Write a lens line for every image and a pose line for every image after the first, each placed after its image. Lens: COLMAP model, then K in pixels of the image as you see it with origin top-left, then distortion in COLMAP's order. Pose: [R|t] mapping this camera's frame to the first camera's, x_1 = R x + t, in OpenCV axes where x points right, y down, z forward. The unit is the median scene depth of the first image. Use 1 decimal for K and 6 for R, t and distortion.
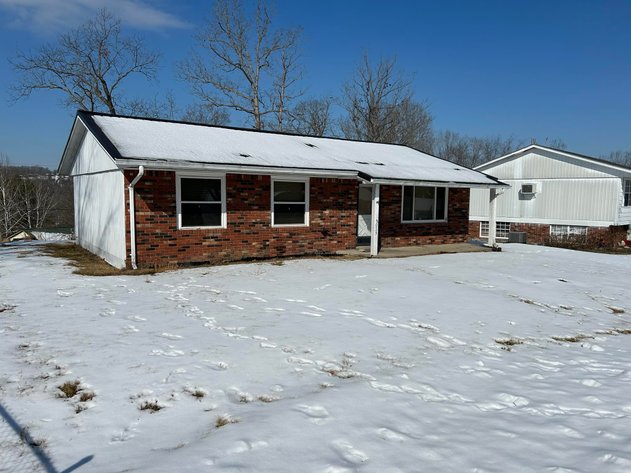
lens RADIAL K [[474.5, 0, 311.8], [0, 474.5, 237.4], [0, 0, 1]] dist [0.034411, -0.025009]
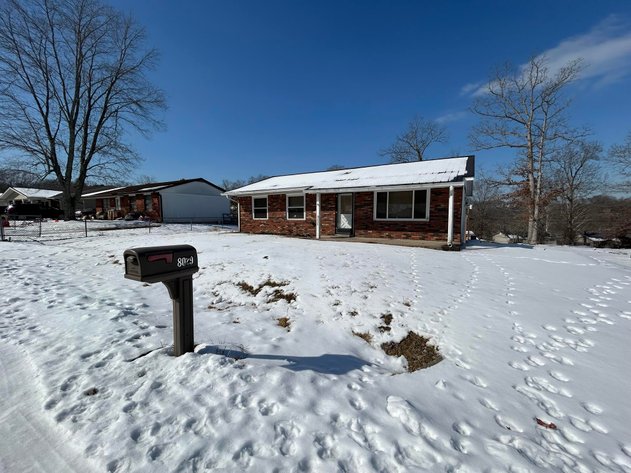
lens RADIAL K [[253.6, 0, 316.0], [0, 253.6, 238.1], [0, 0, 1]] dist [-0.003184, -0.000279]
pose [[0.407098, 0.065524, -0.911031, 0.901723], [-0.071185, 0.996666, 0.039874, 0.003808], [0.910606, 0.048619, 0.410405, 0.643964]]
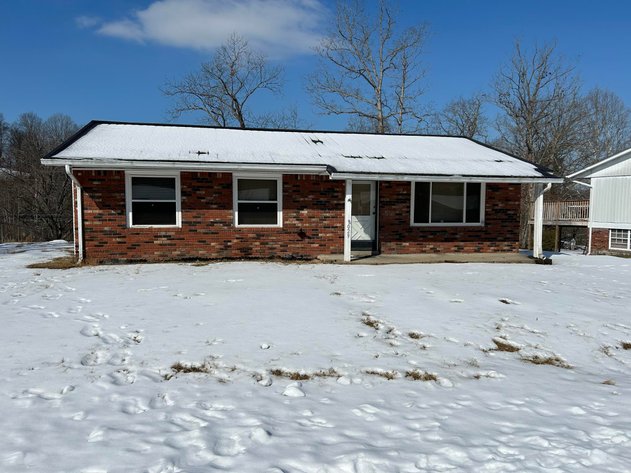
lens RADIAL K [[474.5, 0, 313.8], [0, 474.5, 235.1], [0, 0, 1]] dist [0.034411, -0.025009]
pose [[0.928883, 0.014865, -0.370075, 0.394303], [-0.024200, 0.999495, -0.020593, 0.009434], [0.369582, 0.028085, 0.928774, 0.167975]]
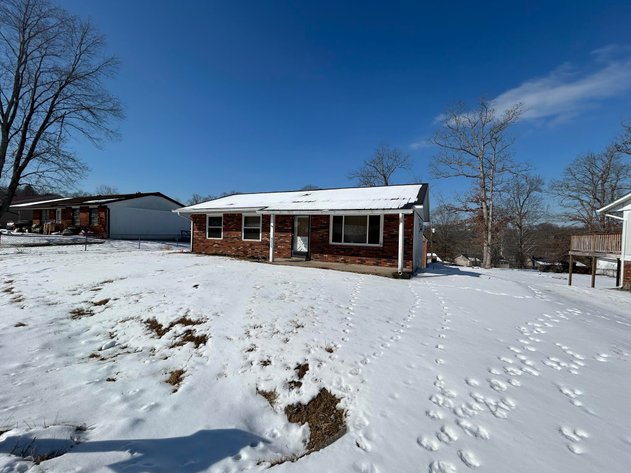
lens RADIAL K [[253.6, 0, 316.6], [0, 253.6, 237.5], [0, 0, 1]] dist [-0.003184, -0.000279]
pose [[0.500418, 0.010104, -0.865725, 0.896846], [-0.094356, 0.994612, -0.042933, -0.017128], [0.860627, 0.103171, 0.498675, 0.714379]]
